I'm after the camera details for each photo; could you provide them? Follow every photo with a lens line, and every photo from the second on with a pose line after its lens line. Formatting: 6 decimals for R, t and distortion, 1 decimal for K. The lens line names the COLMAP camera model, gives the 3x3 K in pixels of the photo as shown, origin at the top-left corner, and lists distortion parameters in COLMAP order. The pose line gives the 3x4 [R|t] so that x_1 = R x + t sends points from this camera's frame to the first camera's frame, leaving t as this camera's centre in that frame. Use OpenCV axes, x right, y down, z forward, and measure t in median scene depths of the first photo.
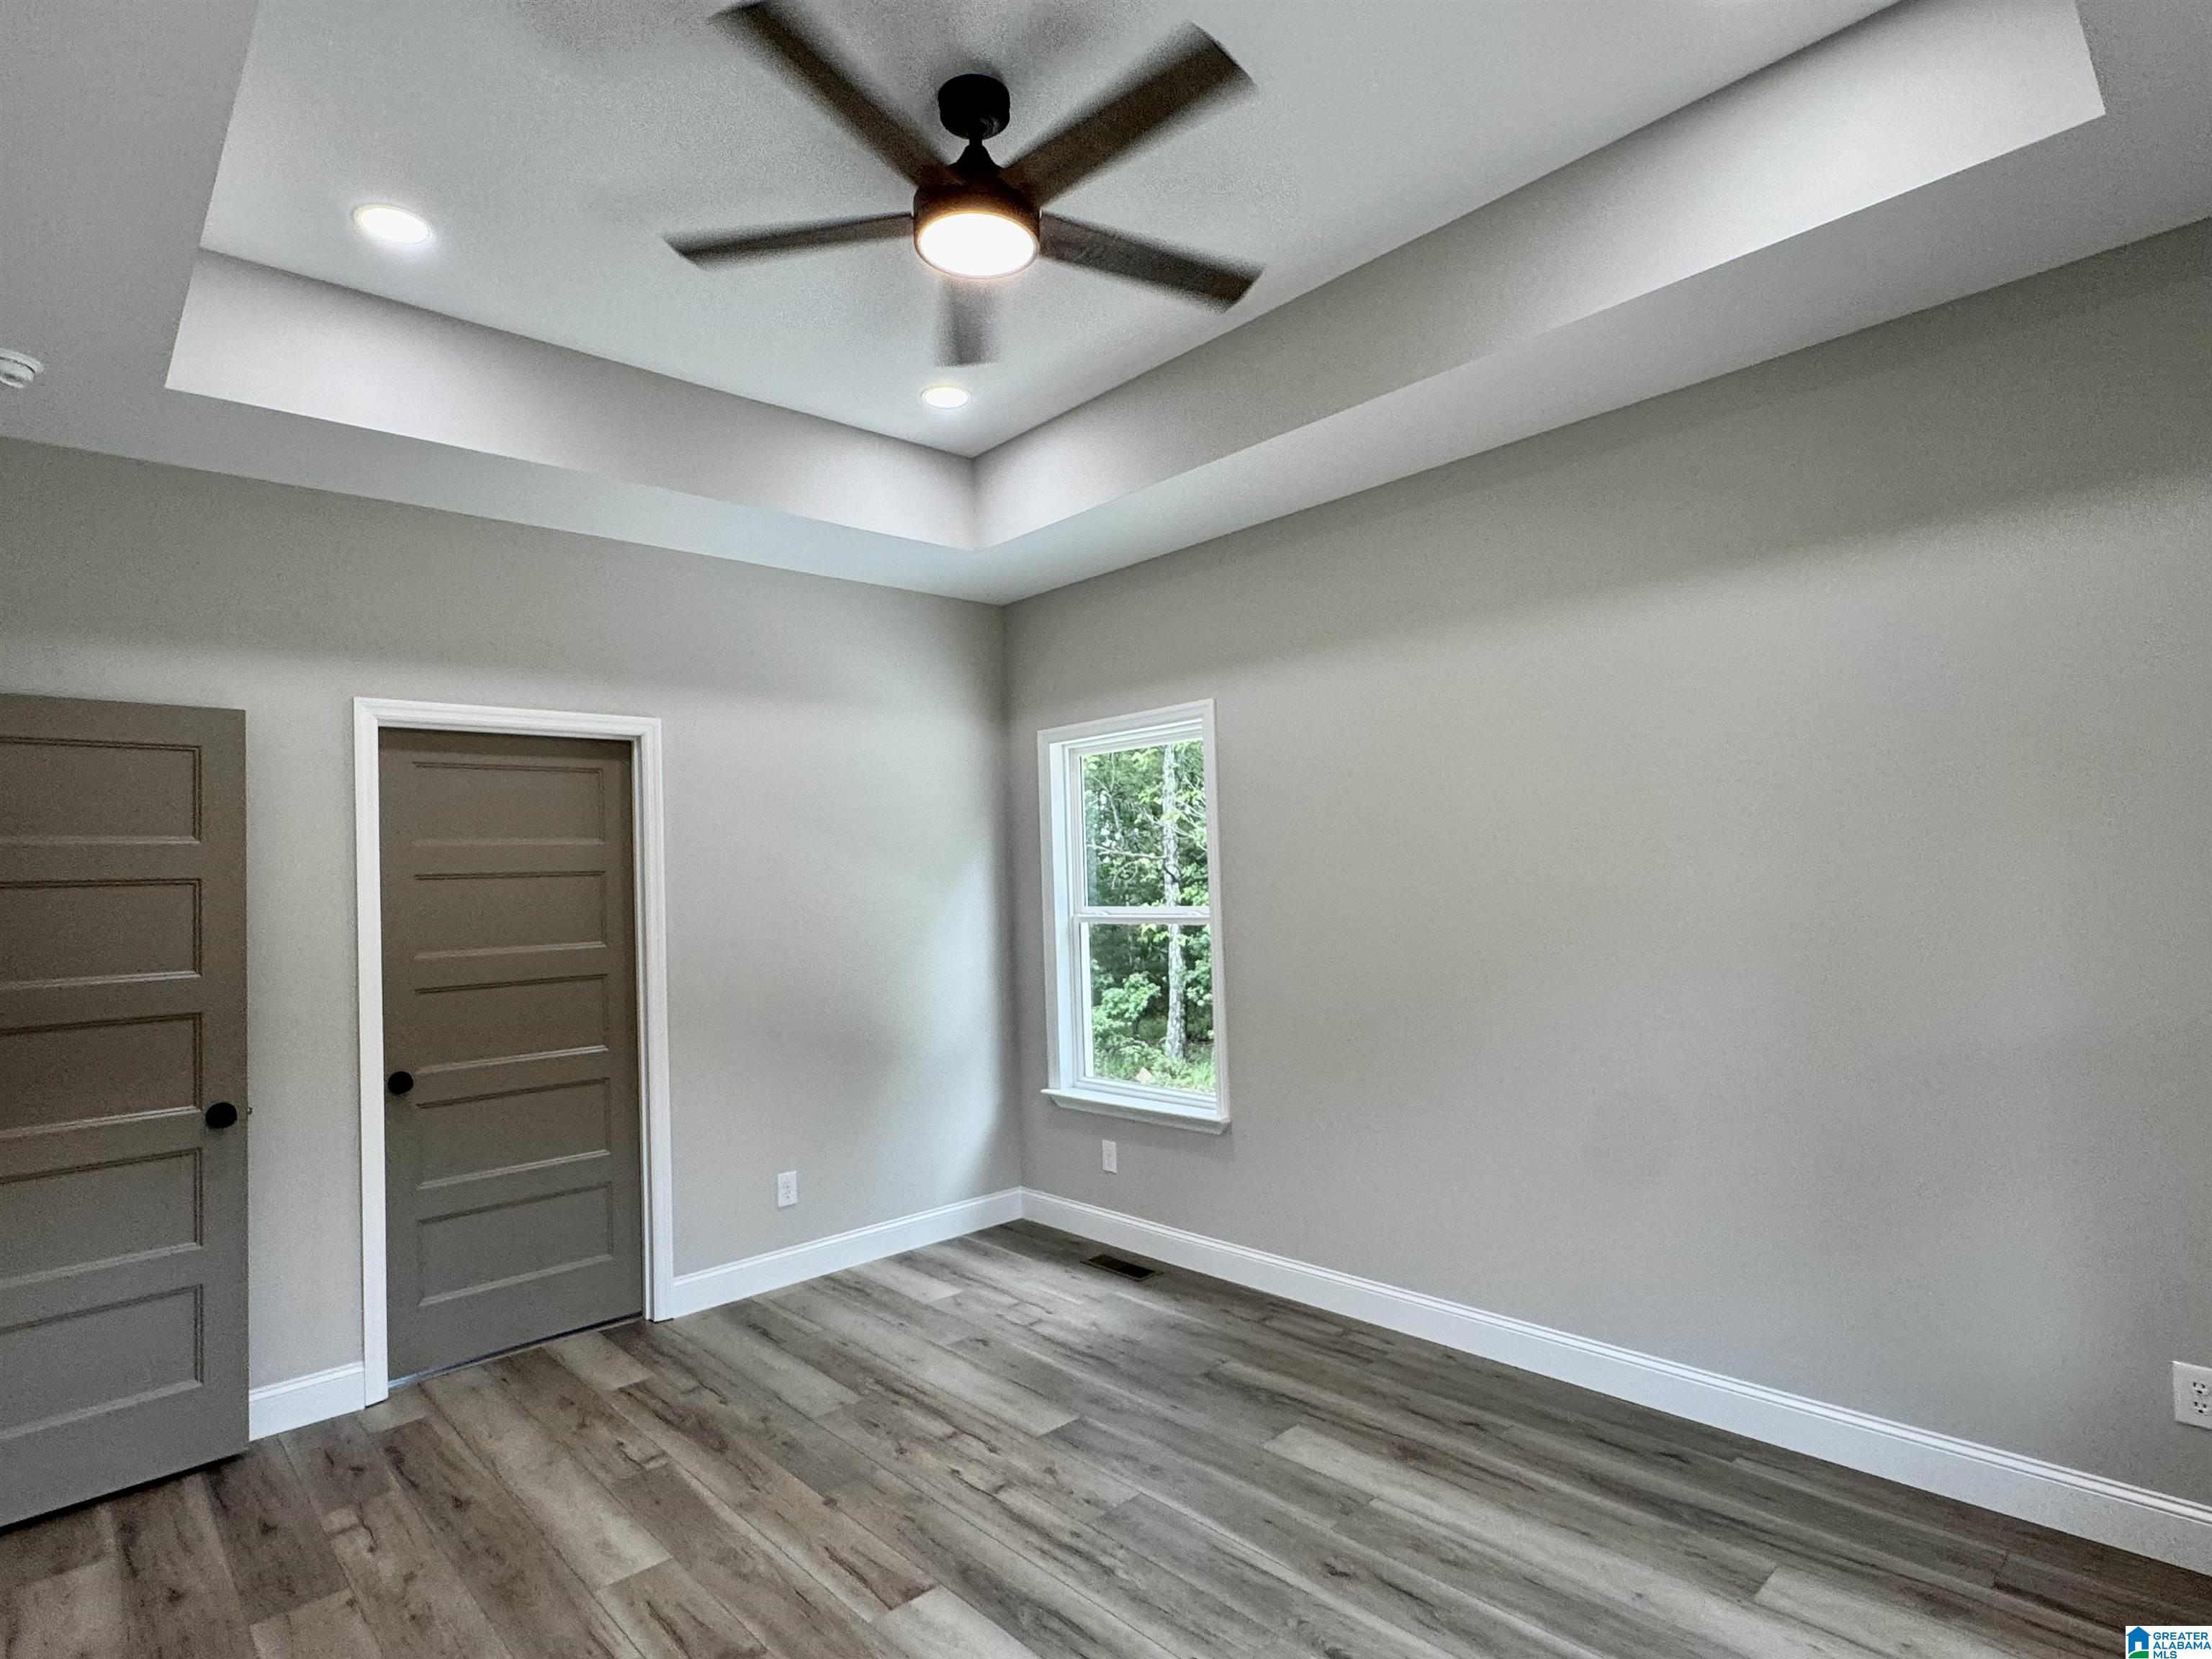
lens RADIAL K [[1148.2, 0, 1098.1], [0, 1148.2, 831.1], [0, 0, 1]] dist [0.002458, -0.001364]
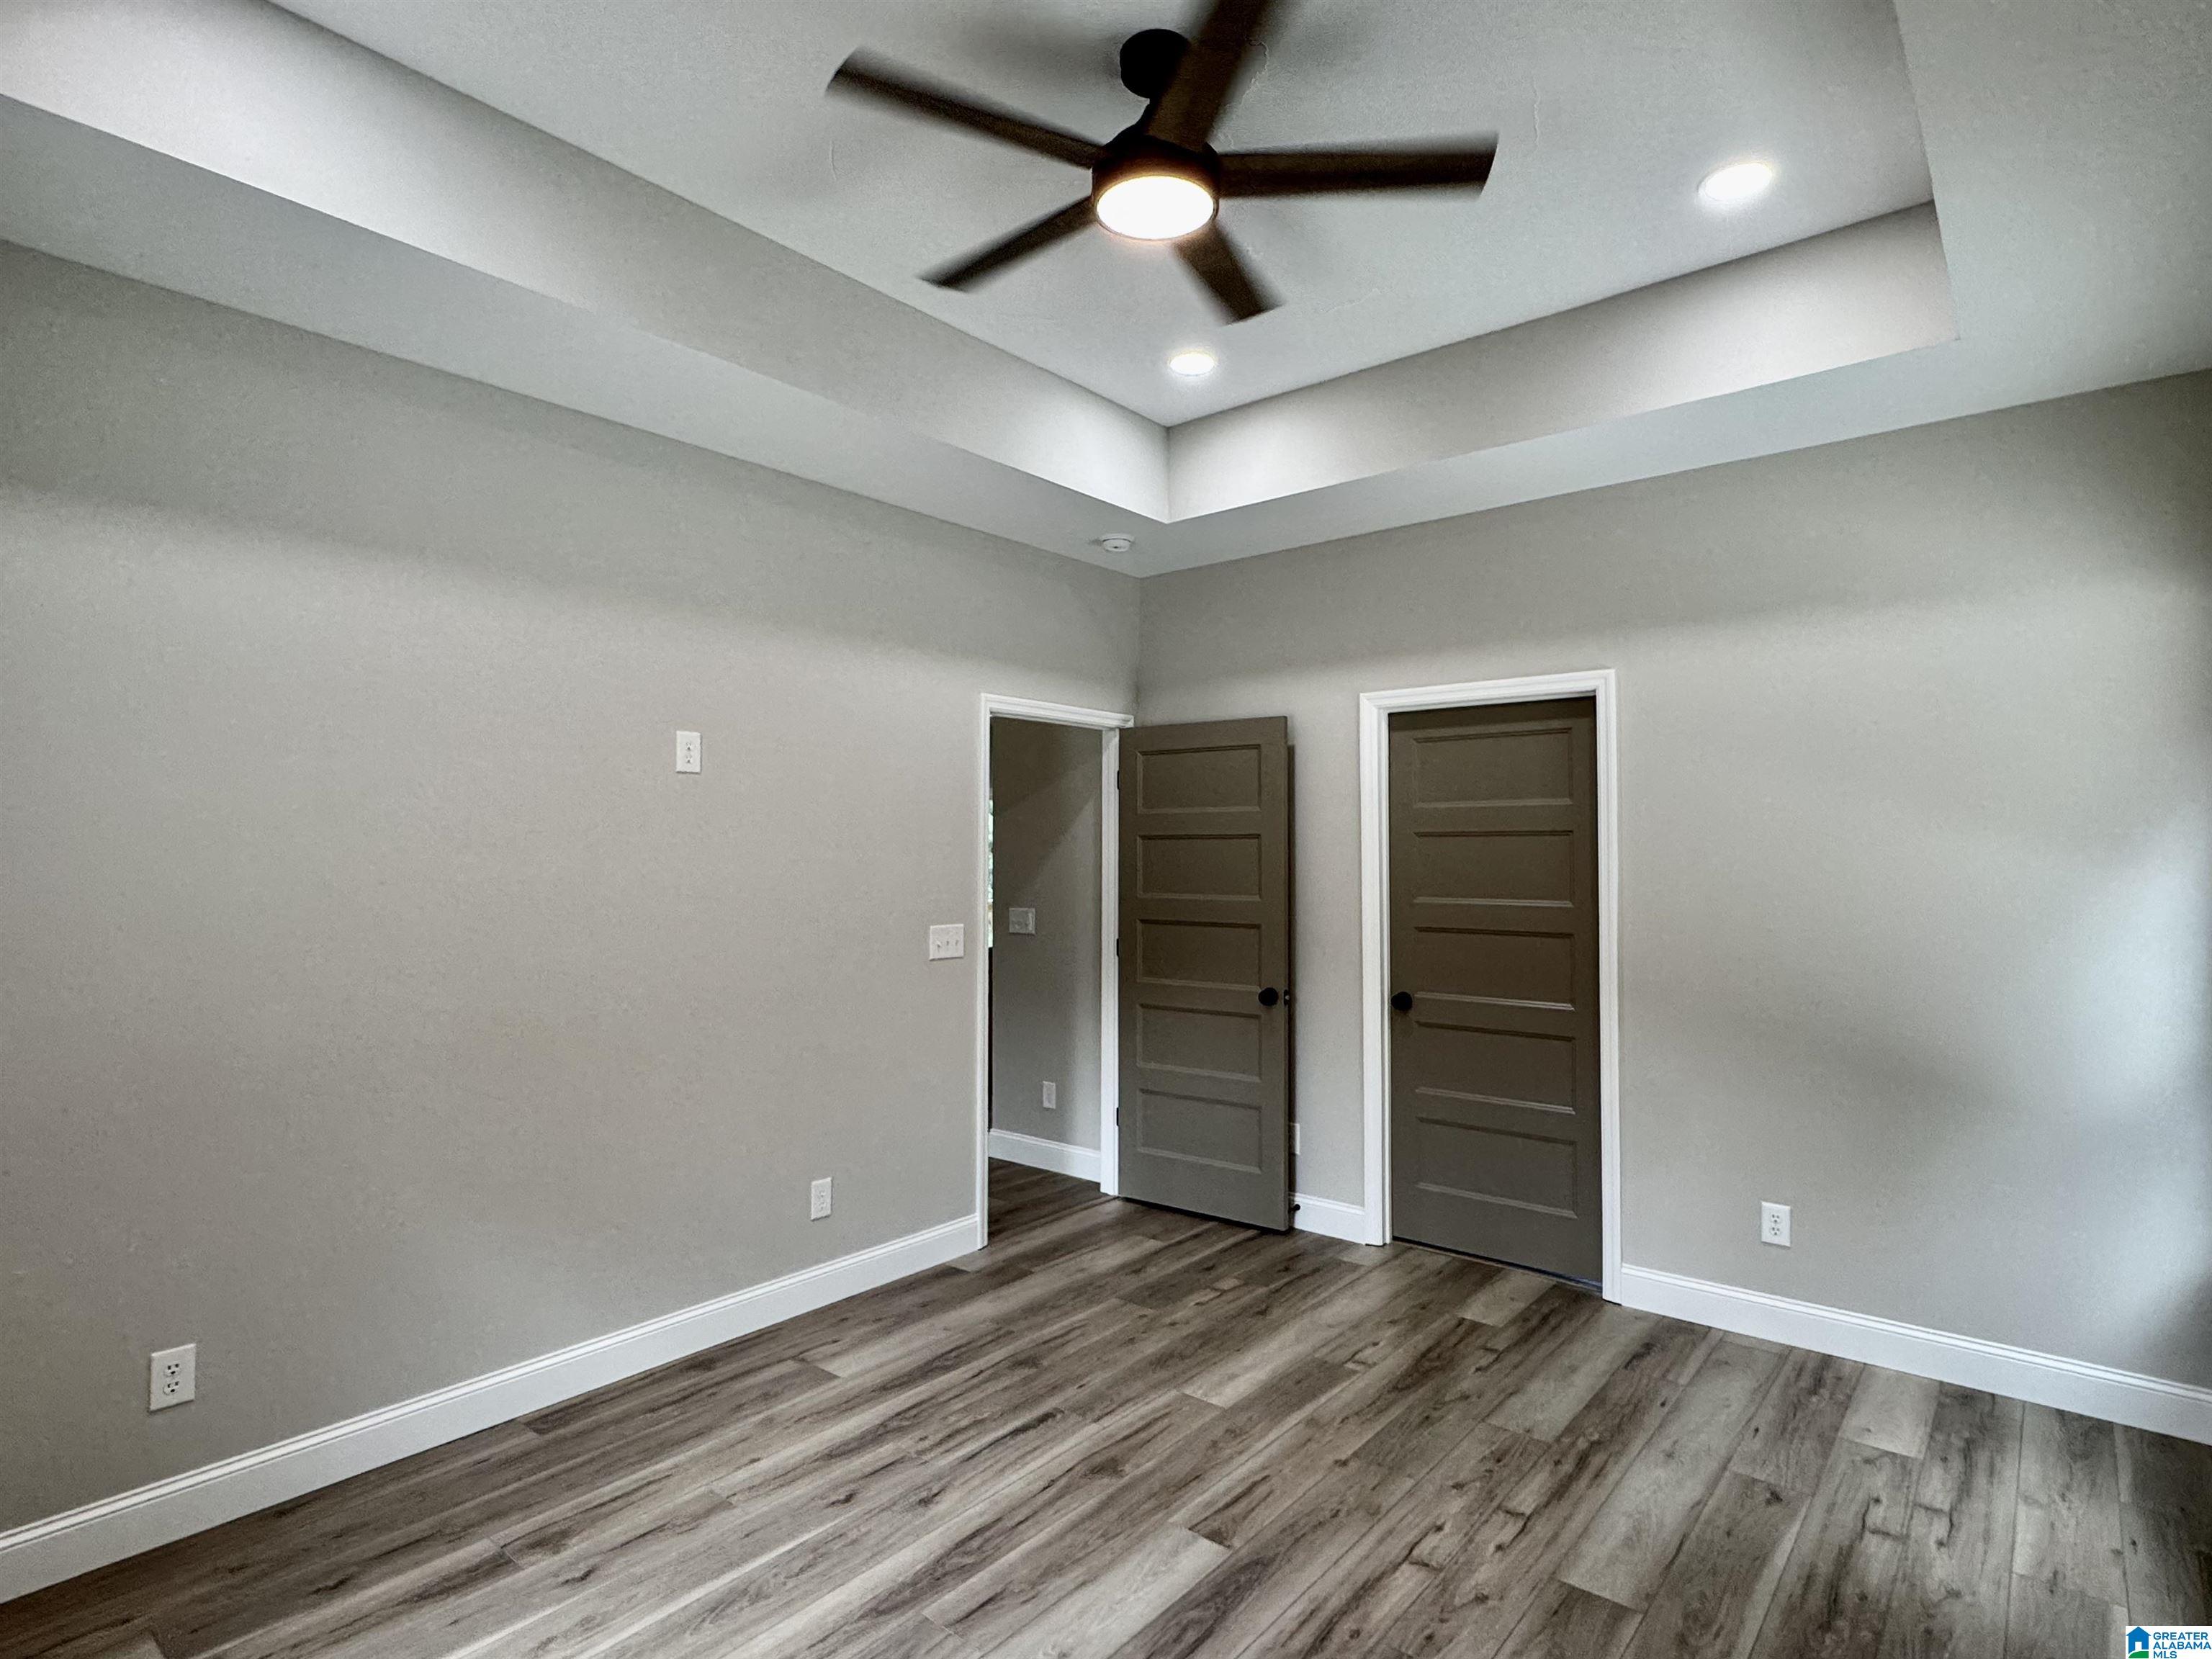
lens RADIAL K [[1148.2, 0, 1107.1], [0, 1148.2, 829.2], [0, 0, 1]] dist [0.002458, -0.001364]
pose [[0.130826, 0.012326, -0.991329, 0.590158], [0.037802, 0.999134, 0.017412, 0.001231], [0.990684, -0.039752, 0.130247, 0.551933]]
